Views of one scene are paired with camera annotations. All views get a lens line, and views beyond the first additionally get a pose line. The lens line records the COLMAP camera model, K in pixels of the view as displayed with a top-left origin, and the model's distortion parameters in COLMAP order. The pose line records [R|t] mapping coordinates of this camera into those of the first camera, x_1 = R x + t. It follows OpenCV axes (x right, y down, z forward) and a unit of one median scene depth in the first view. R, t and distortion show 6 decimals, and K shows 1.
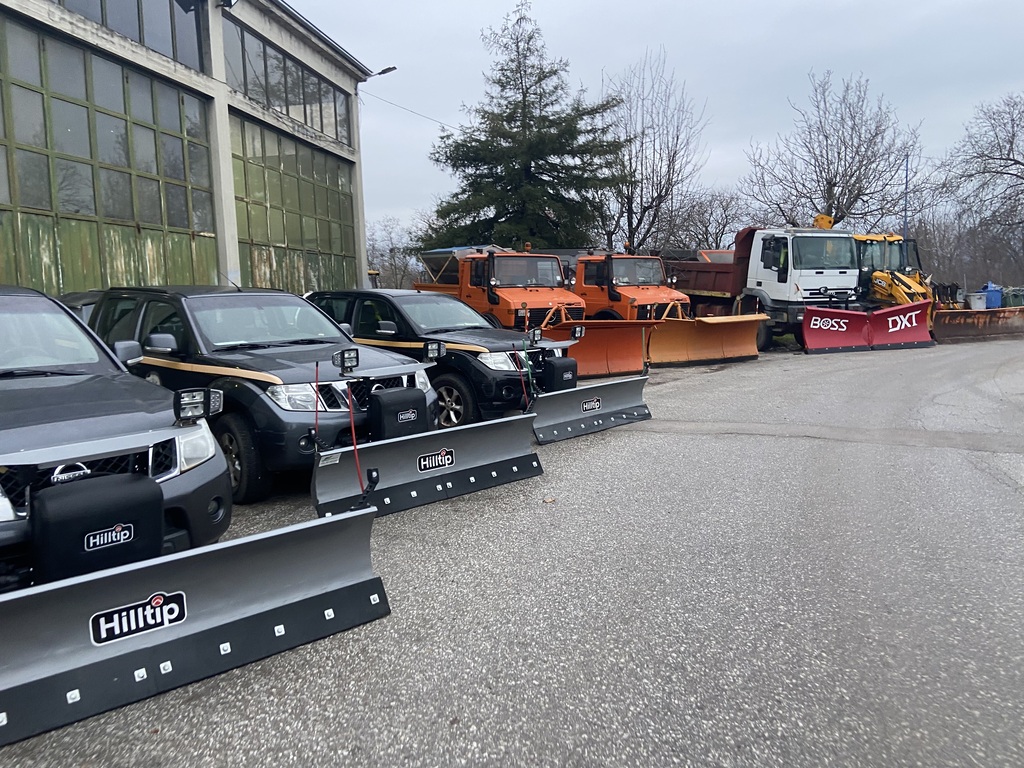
lens RADIAL K [[764.5, 0, 515.2], [0, 764.5, 365.8], [0, 0, 1]] dist [0.114231, -0.139163]
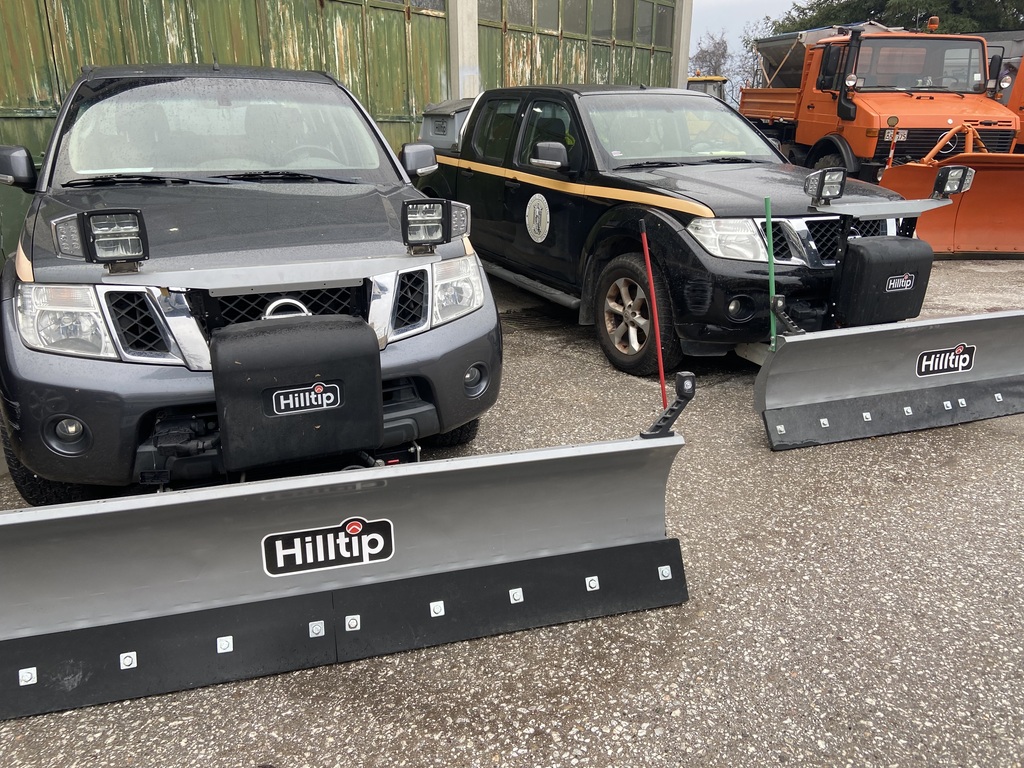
lens RADIAL K [[764.5, 0, 498.1], [0, 764.5, 371.5], [0, 0, 1]] dist [0.114231, -0.139163]
pose [[0.877772, 0.168685, -0.448399, 0.037499], [-0.062989, 0.968472, 0.241027, -0.015472], [0.474920, -0.183323, 0.860723, 0.246974]]
